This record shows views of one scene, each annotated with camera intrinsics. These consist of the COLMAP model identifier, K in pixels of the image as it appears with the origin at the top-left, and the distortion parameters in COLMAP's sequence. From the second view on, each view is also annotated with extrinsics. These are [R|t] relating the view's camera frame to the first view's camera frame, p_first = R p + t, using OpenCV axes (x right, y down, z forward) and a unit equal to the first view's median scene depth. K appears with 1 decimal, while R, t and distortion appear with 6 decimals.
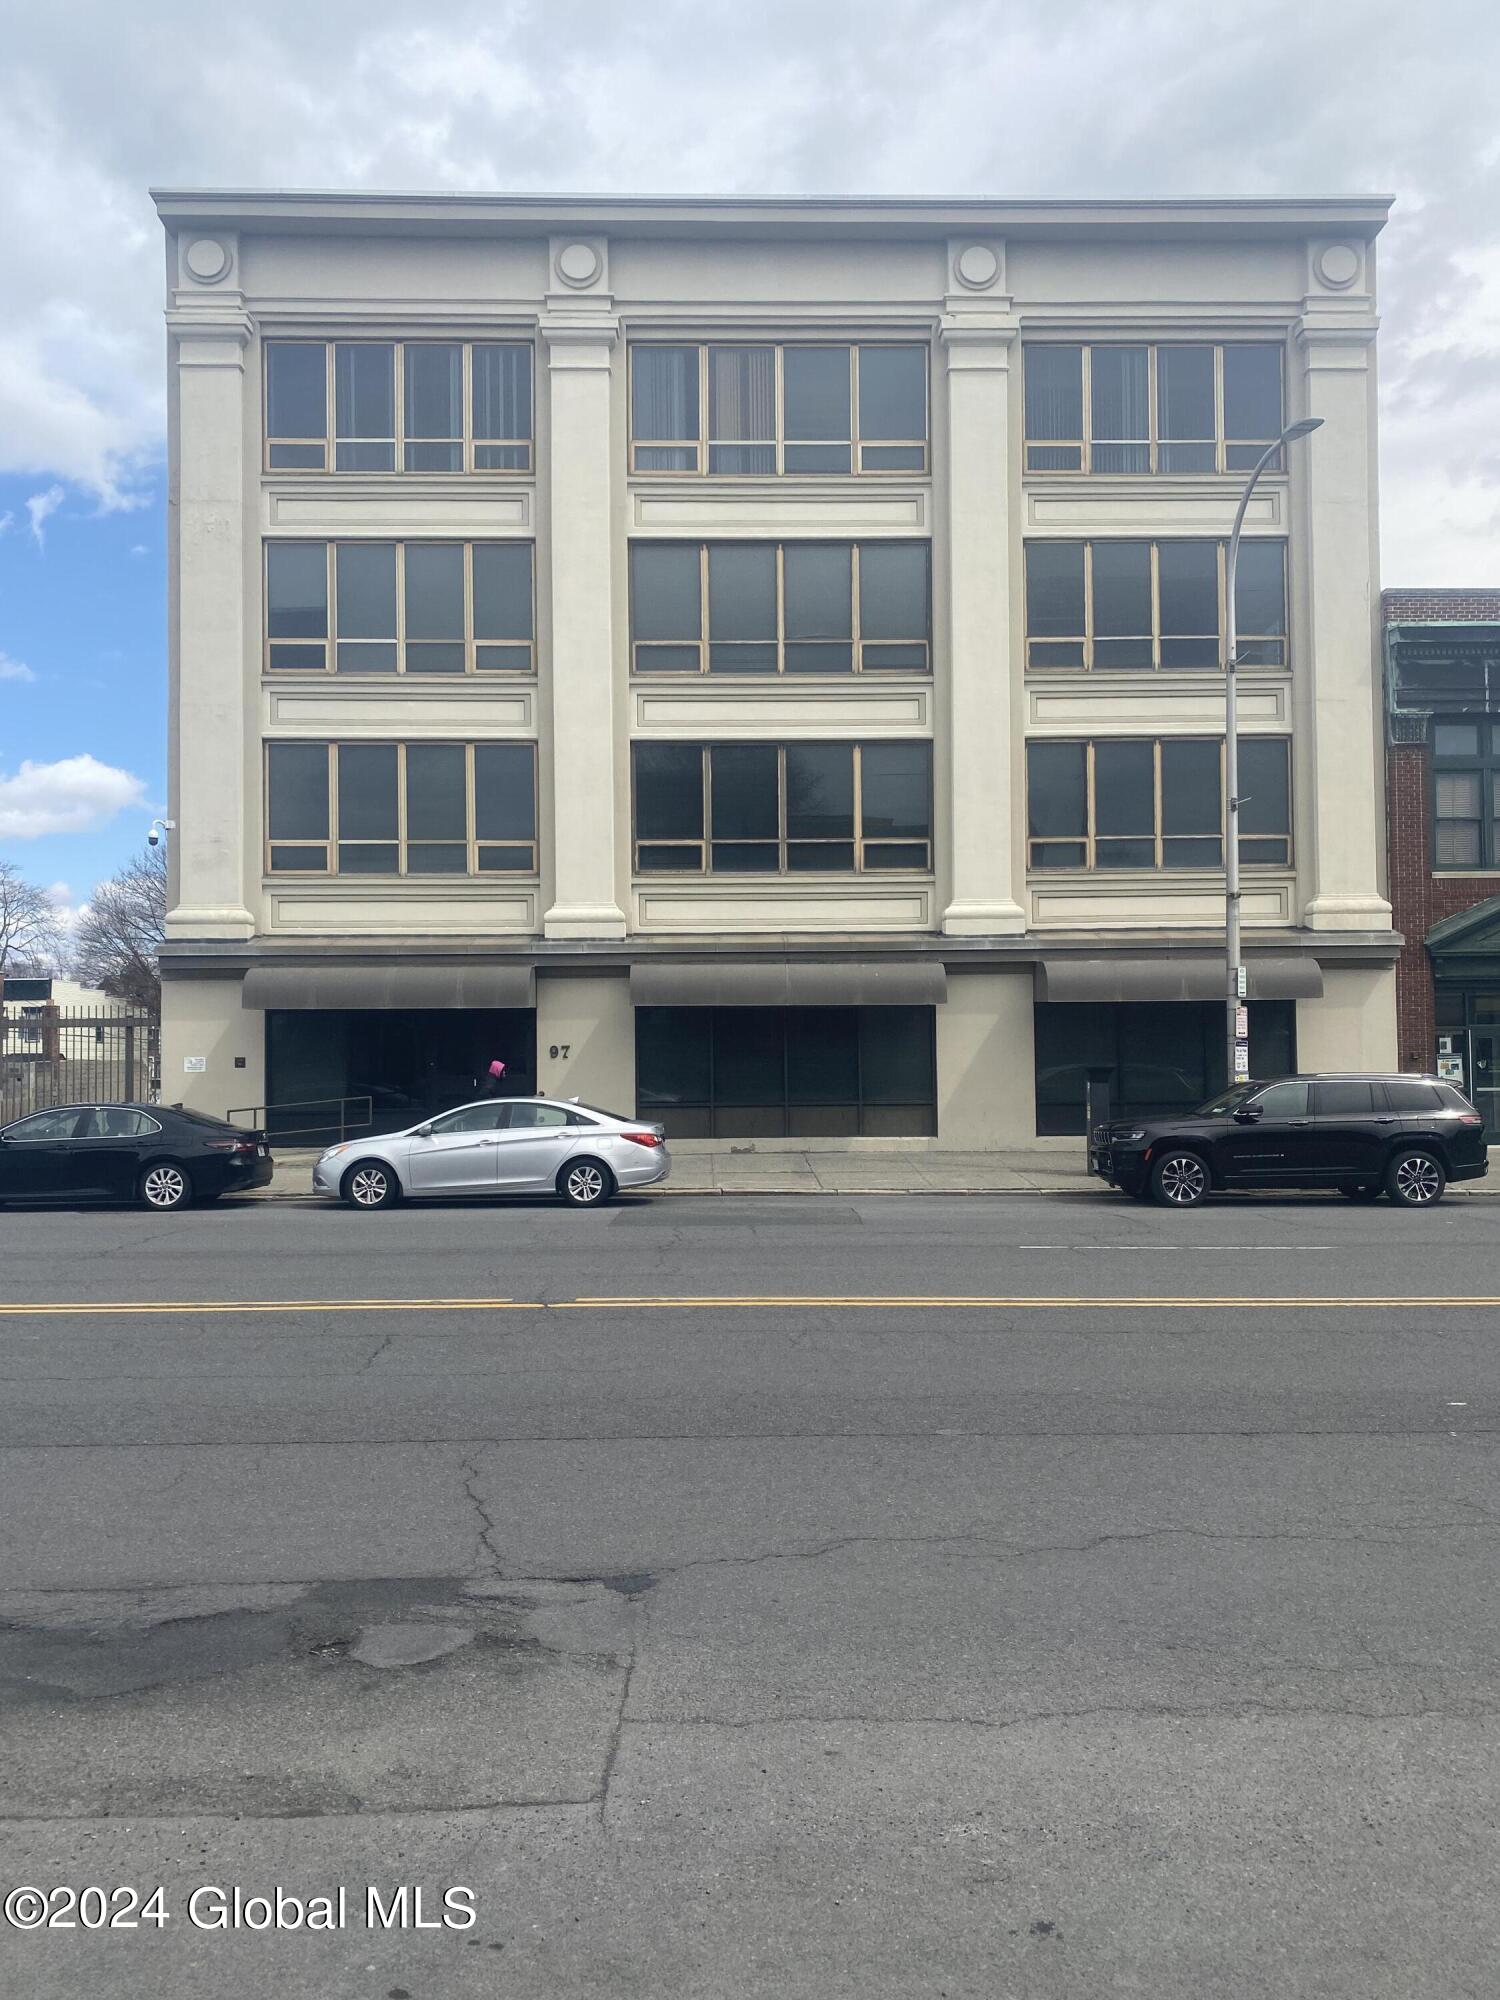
lens RADIAL K [[1458.0, 0, 750.4], [0, 1458.0, 1040.3], [0, 0, 1]] dist [0.068427, -0.102706]
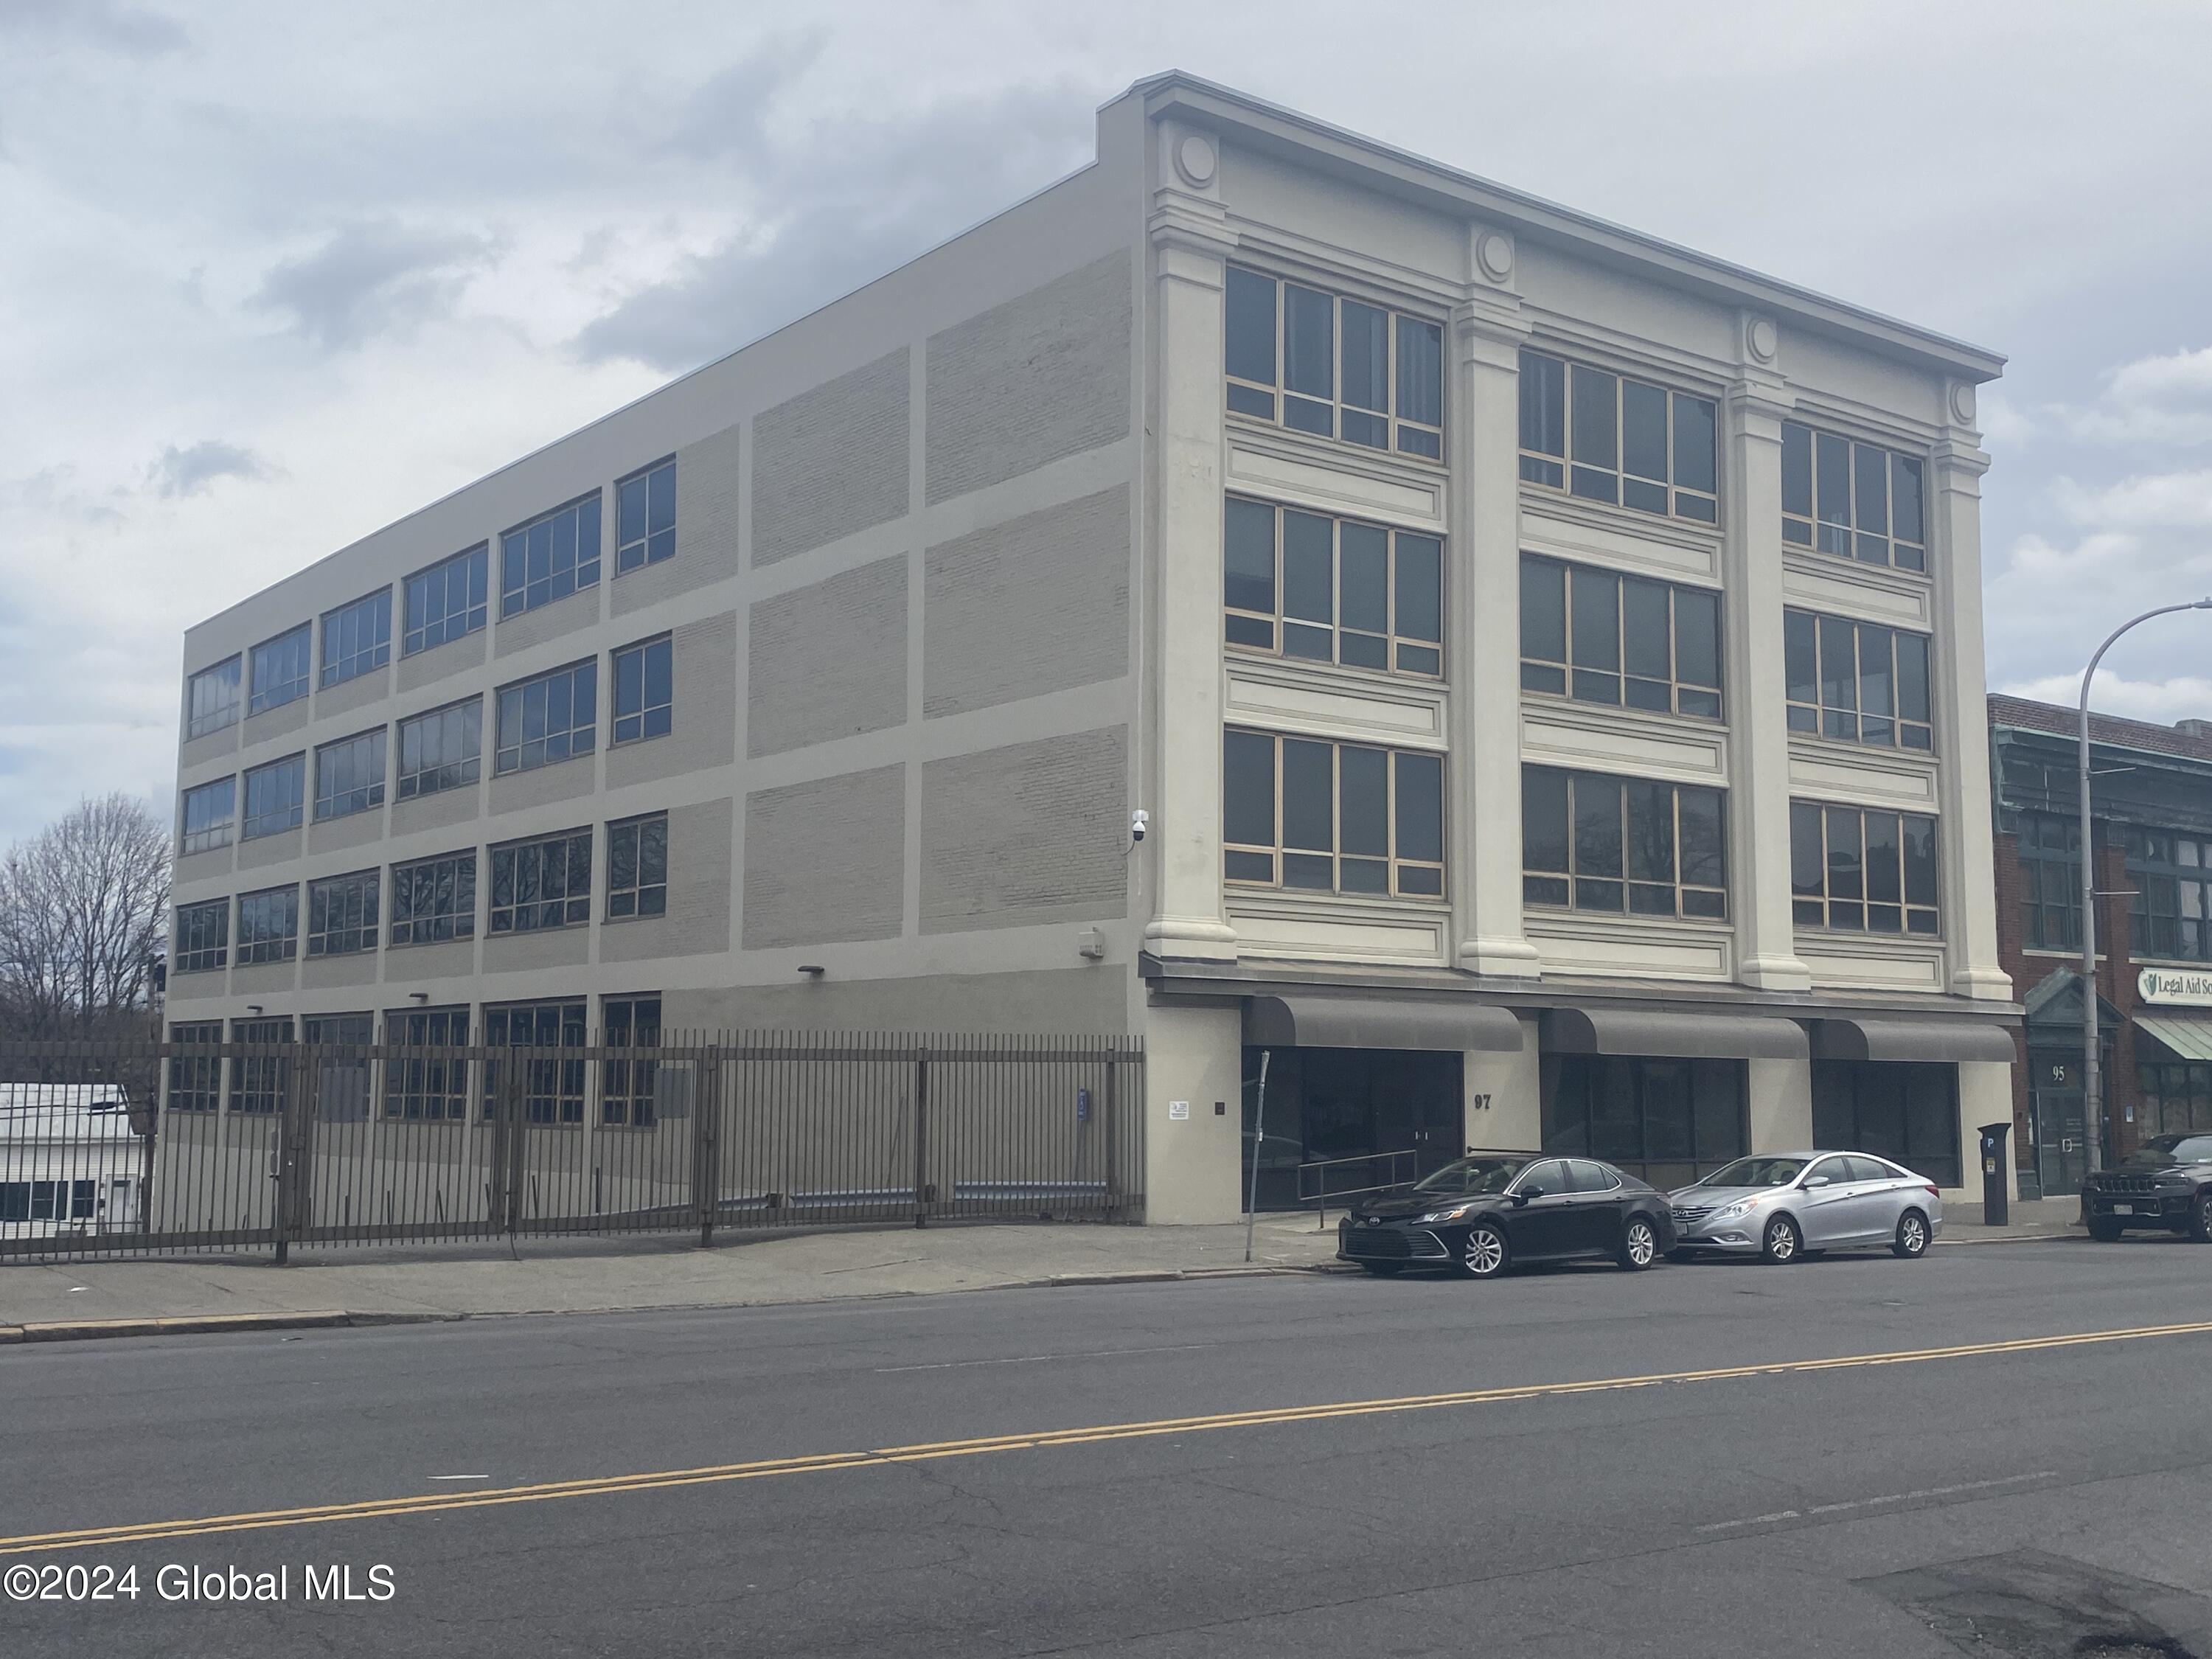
lens RADIAL K [[2345.3, 0, 1106.0], [0, 2345.3, 829.5], [0, 0, 1]] dist [0.240562, -0.747479]
pose [[0.800157, 0.078057, 0.594689, -1.170500], [-0.013316, 0.993563, -0.112495, 0.007997], [-0.599642, 0.082095, 0.796046, -0.026812]]
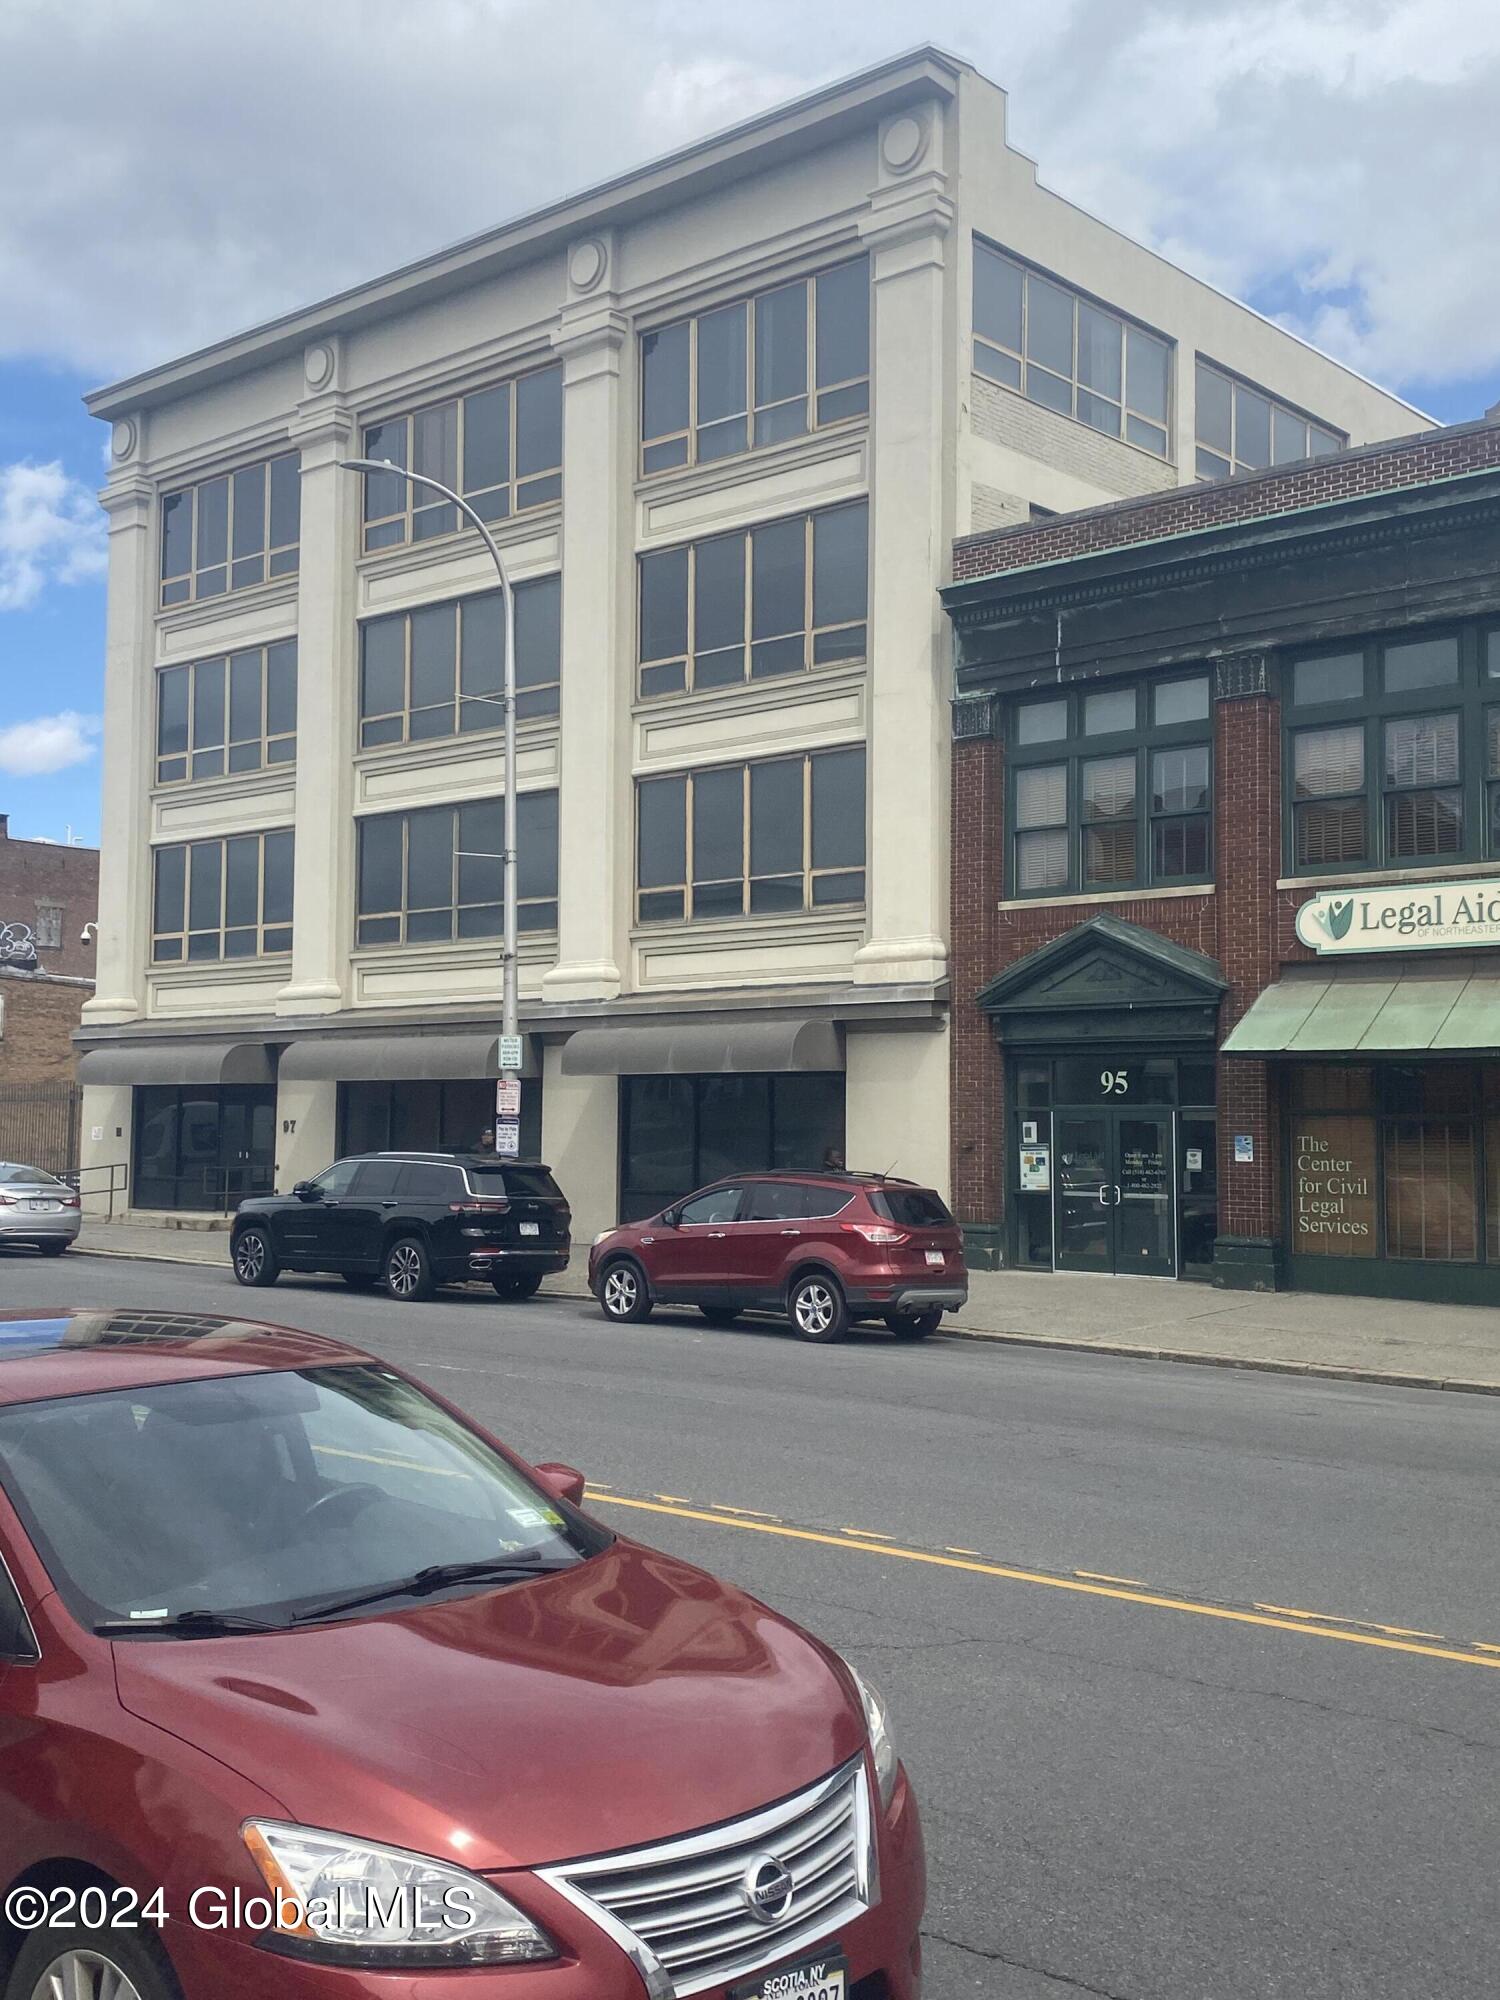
lens RADIAL K [[2321.9, 0, 542.9], [0, 2321.9, 992.1], [0, 0, 1]] dist [0.135688, -0.005277]
pose [[0.668766, -0.030090, -0.742864, 1.194468], [-0.007295, 0.998867, -0.047026, -0.010039], [0.743437, 0.036869, 0.667789, 0.027886]]
